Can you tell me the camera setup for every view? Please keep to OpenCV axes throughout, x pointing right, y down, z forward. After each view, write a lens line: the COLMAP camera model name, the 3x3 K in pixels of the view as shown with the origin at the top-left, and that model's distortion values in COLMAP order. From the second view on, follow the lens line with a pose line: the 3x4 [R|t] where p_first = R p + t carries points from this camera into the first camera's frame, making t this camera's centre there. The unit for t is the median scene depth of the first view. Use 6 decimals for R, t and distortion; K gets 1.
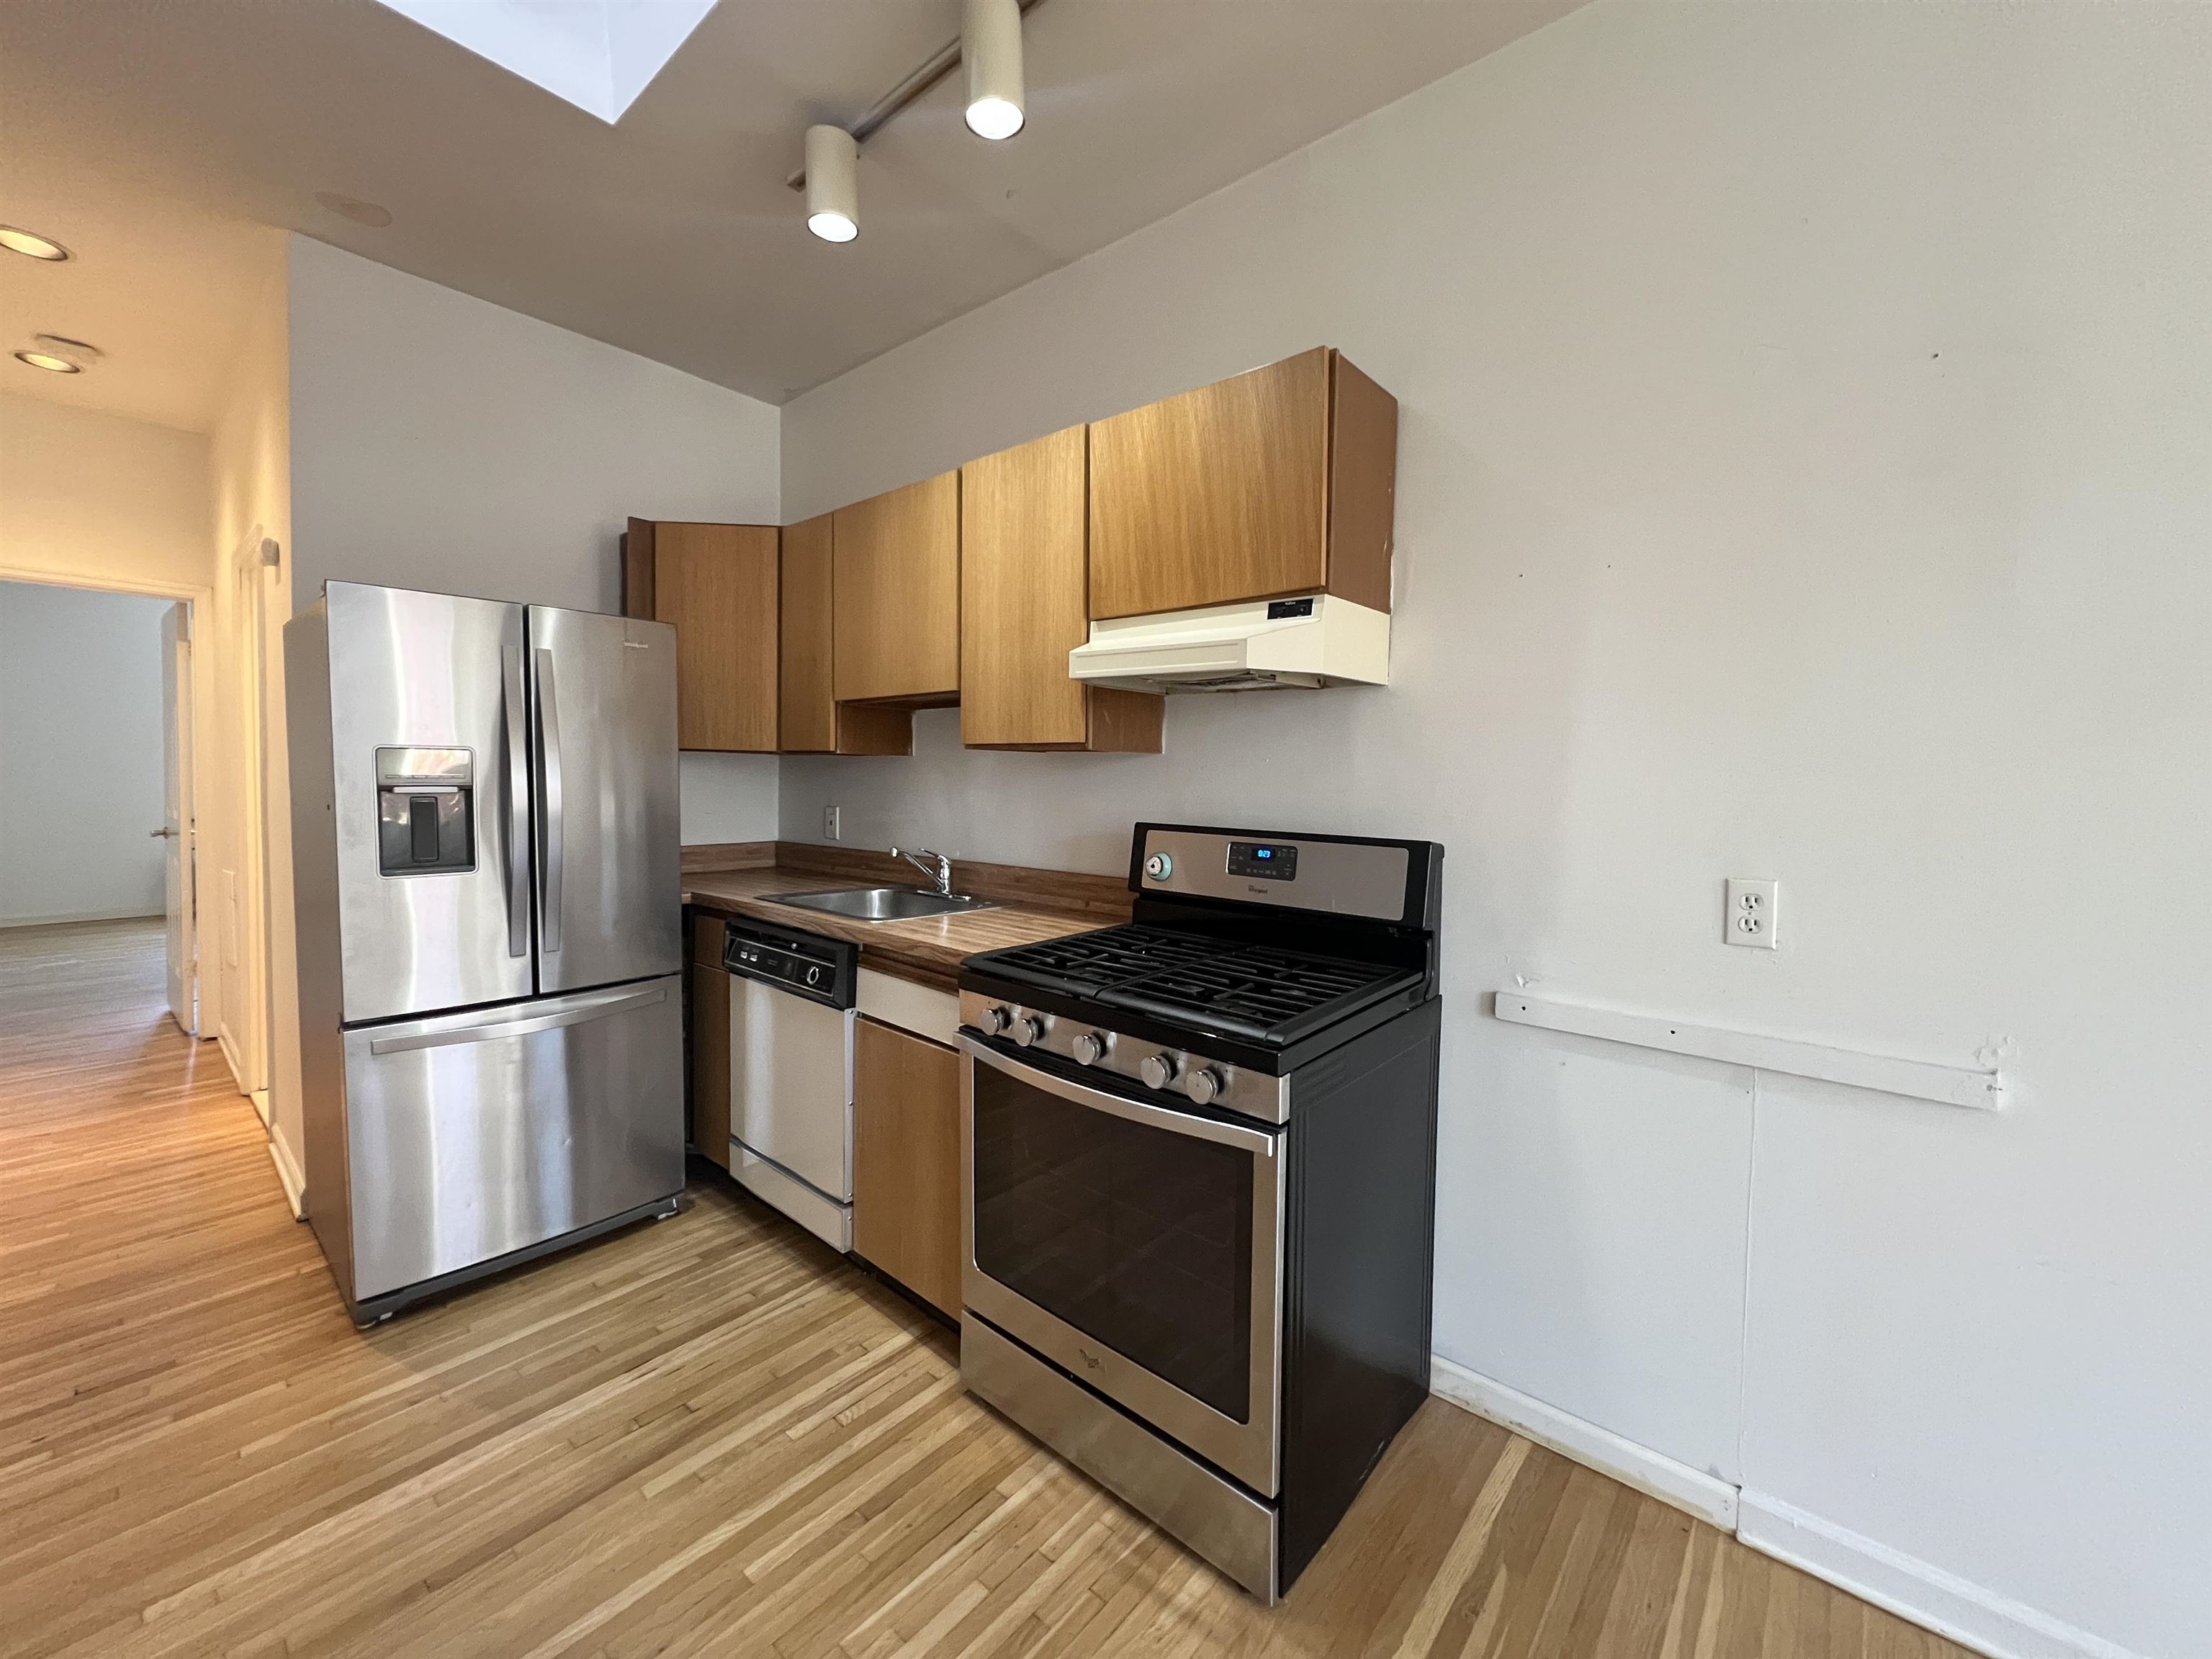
lens RADIAL K [[883.4, 0, 1101.5], [0, 883.4, 824.1], [0, 0, 1]] dist [-0.000301, -0.000247]
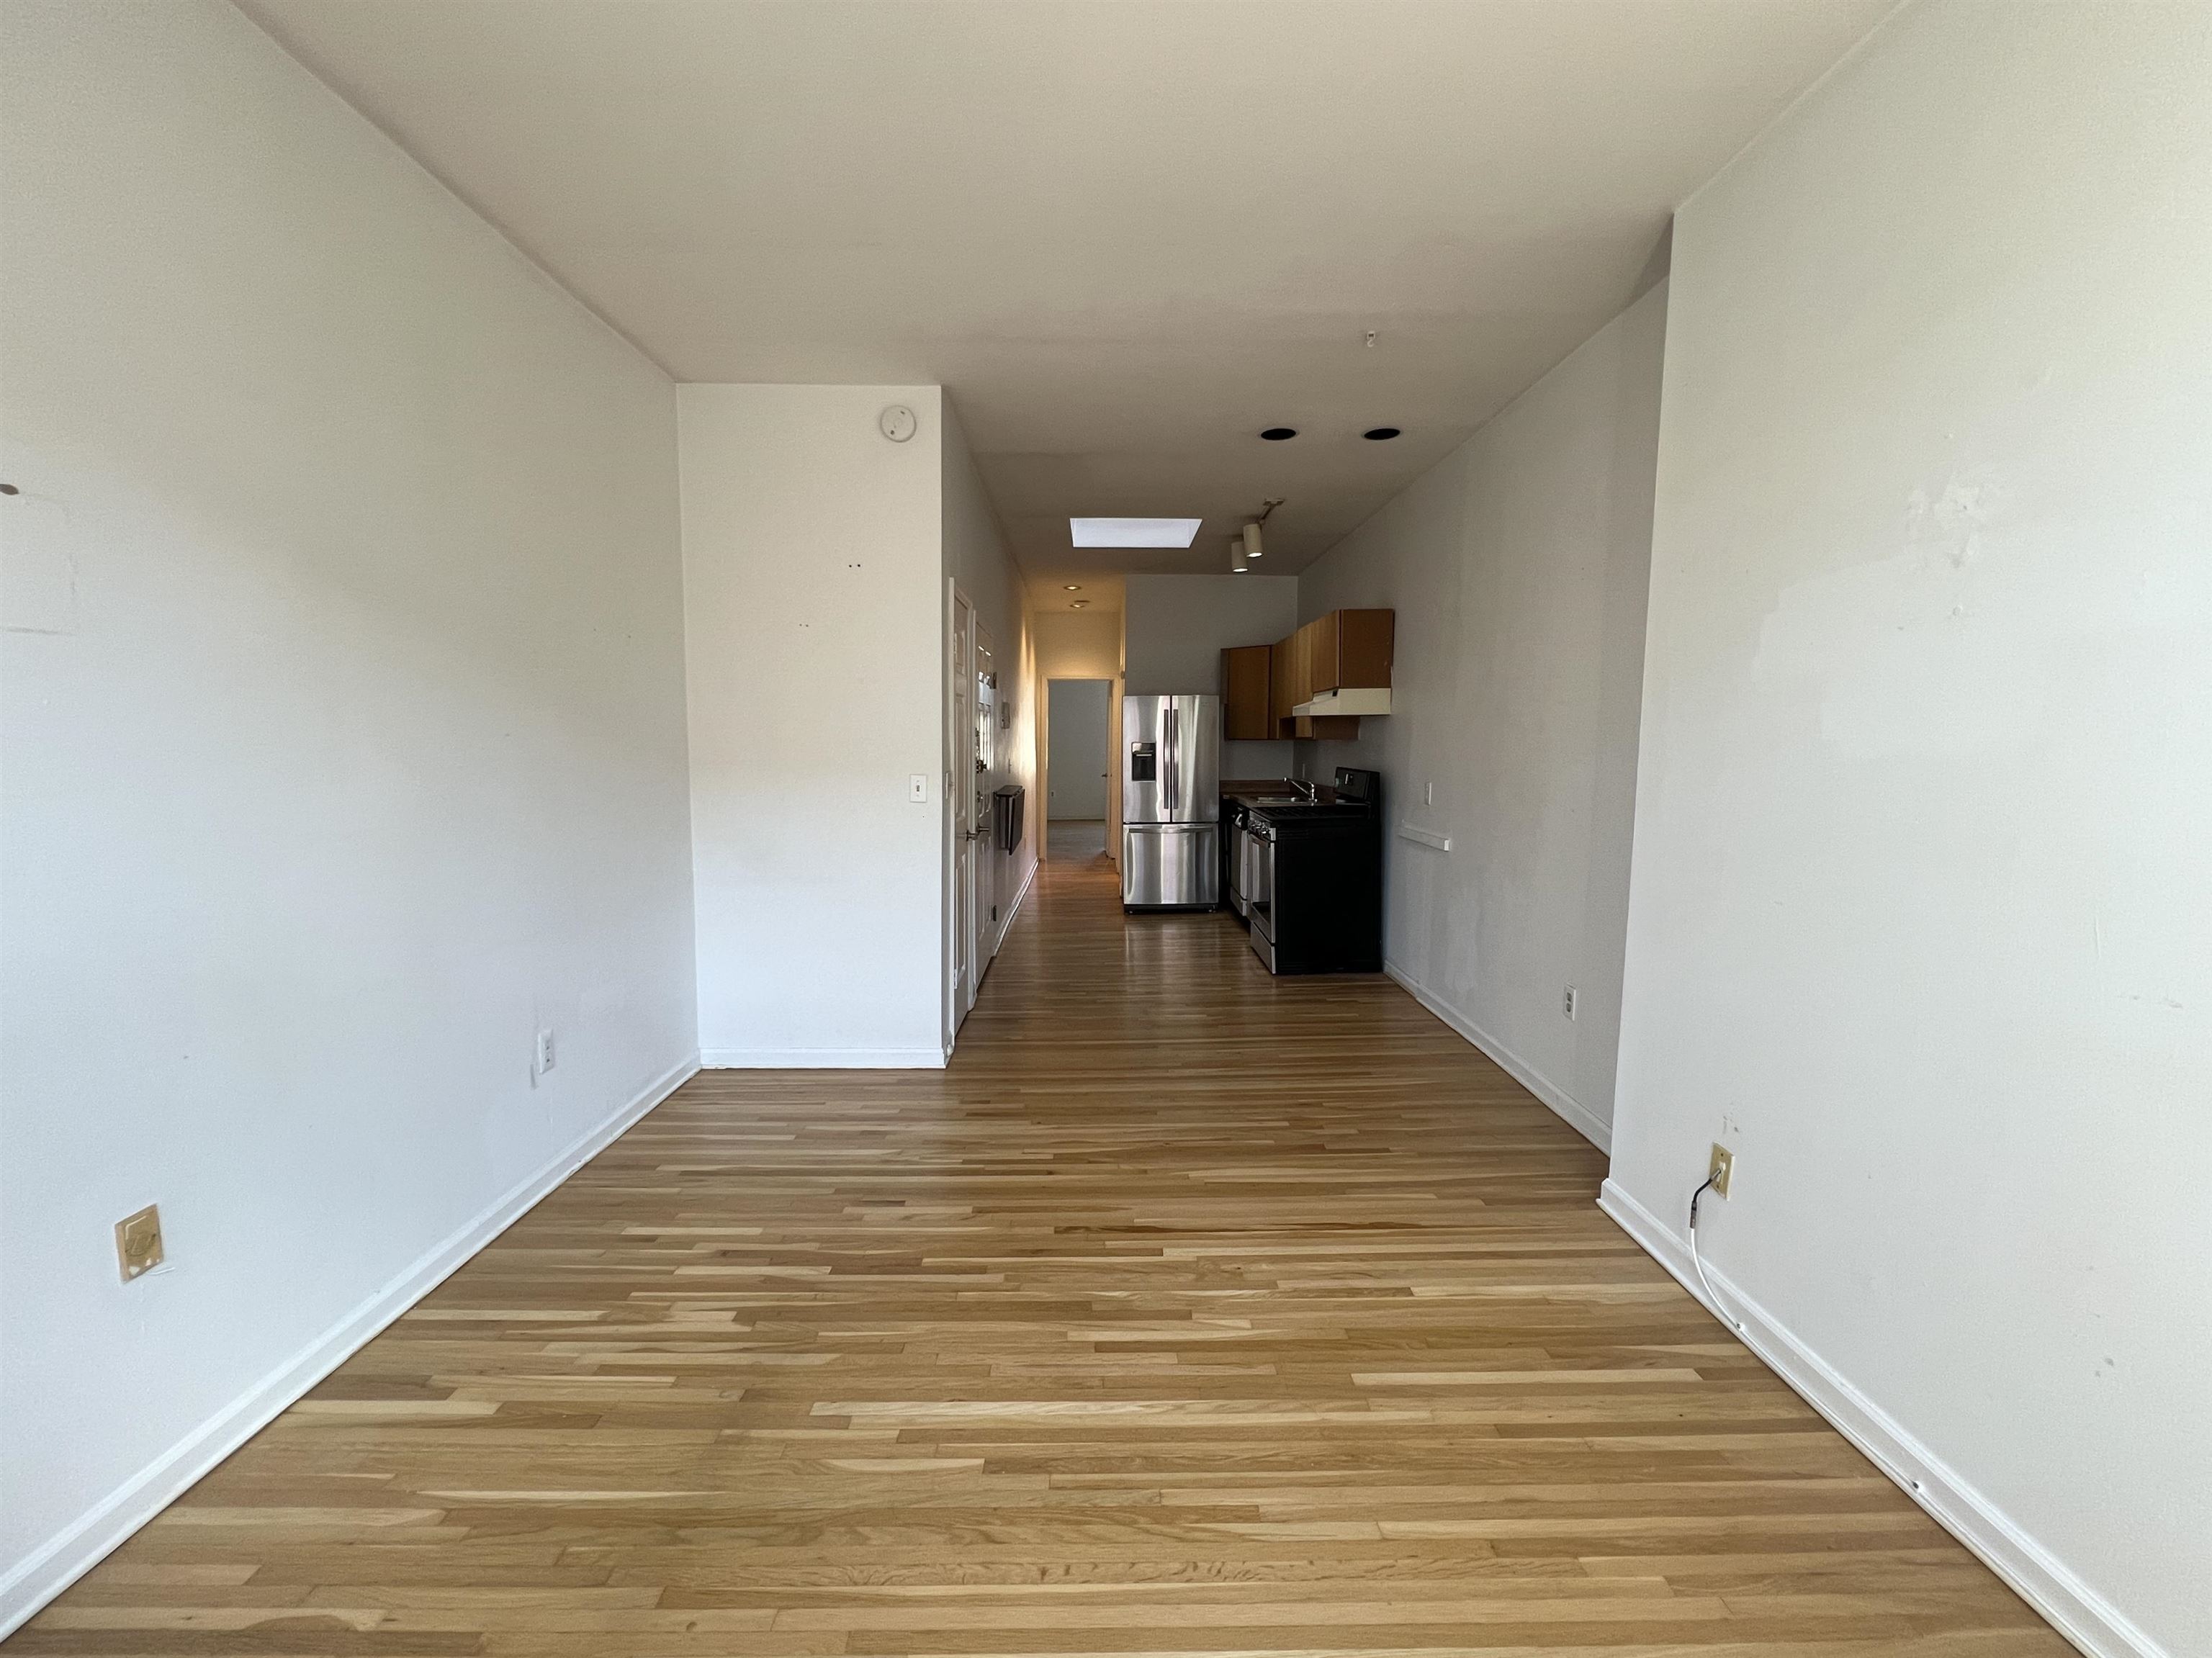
lens RADIAL K [[899.1, 0, 1098.9], [0, 899.1, 822.9], [0, 0, 1]] dist [-0.000389, 0.000161]
pose [[0.658377, 0.053002, -0.750820, 1.627928], [-0.031252, 0.998582, 0.043087, 0.073269], [0.752039, -0.004903, 0.659100, -1.318337]]
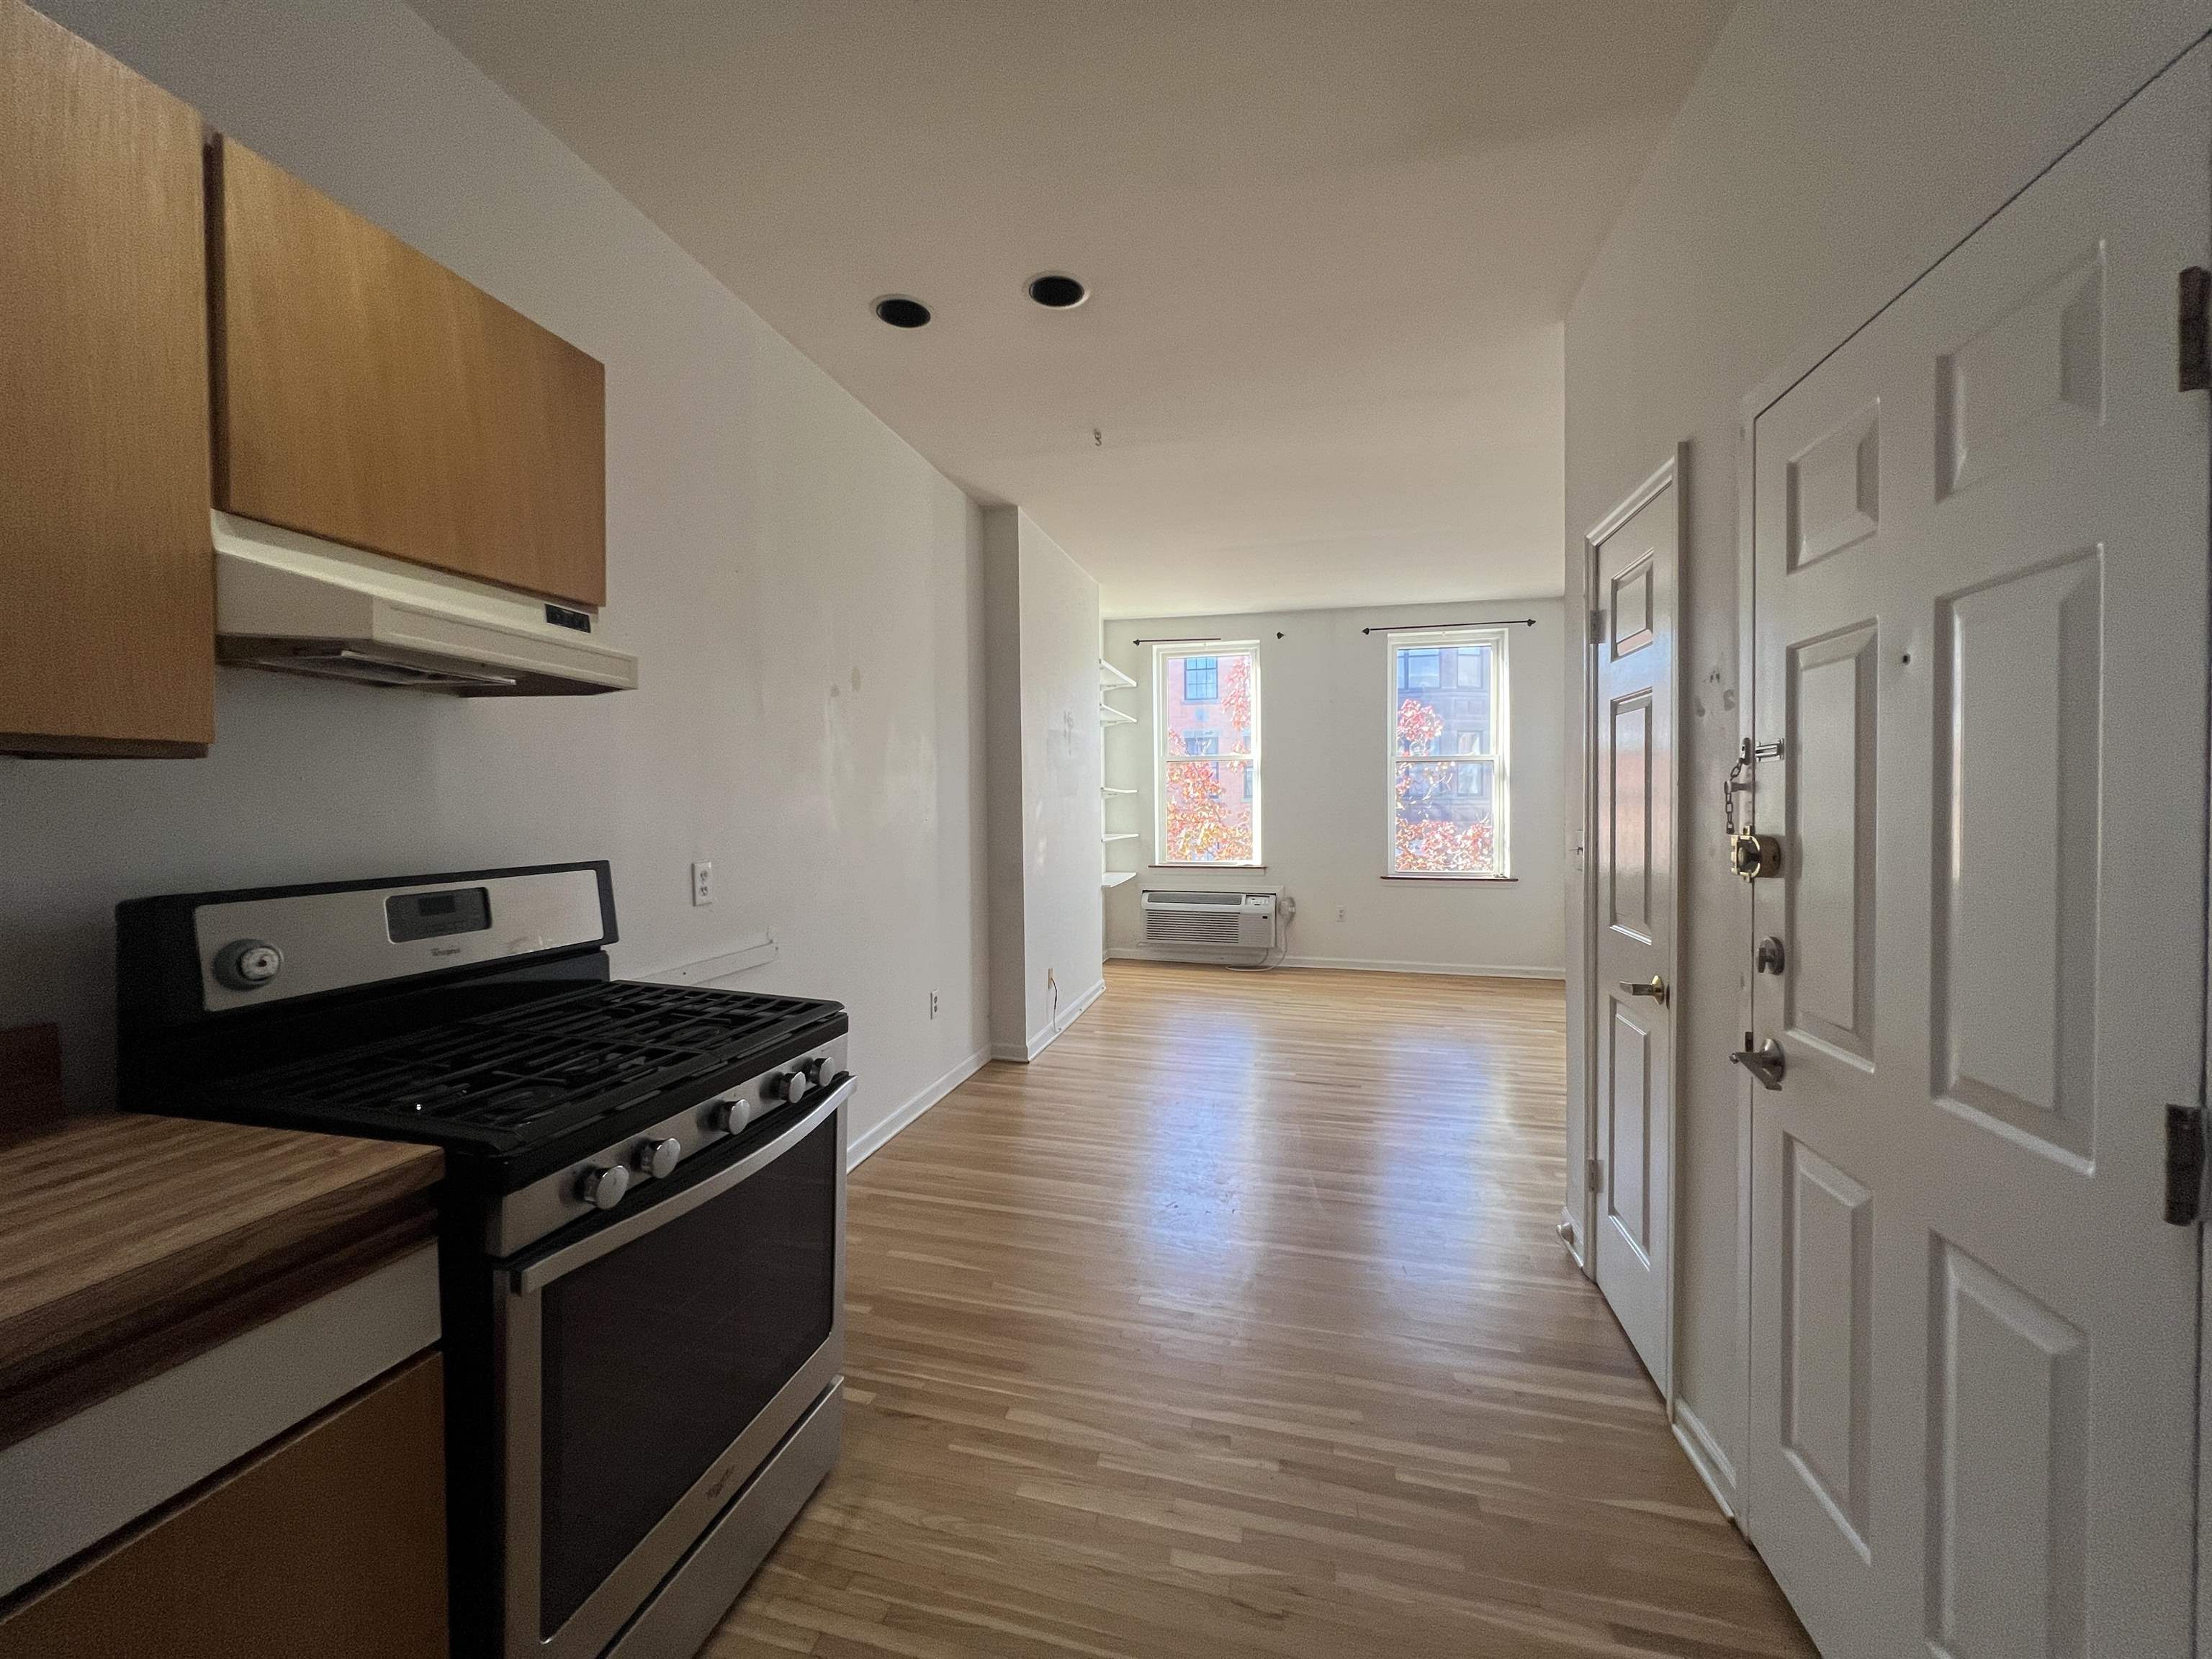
lens RADIAL K [[881.7, 0, 1099.1], [0, 881.7, 824.3], [0, 0, 1]] dist [0.000245, 0.000089]
pose [[-0.462584, -0.042427, 0.885560, -0.690786], [0.041578, 0.996717, 0.069472, -0.059710], [-0.885600, 0.068957, -0.459301, 0.769613]]
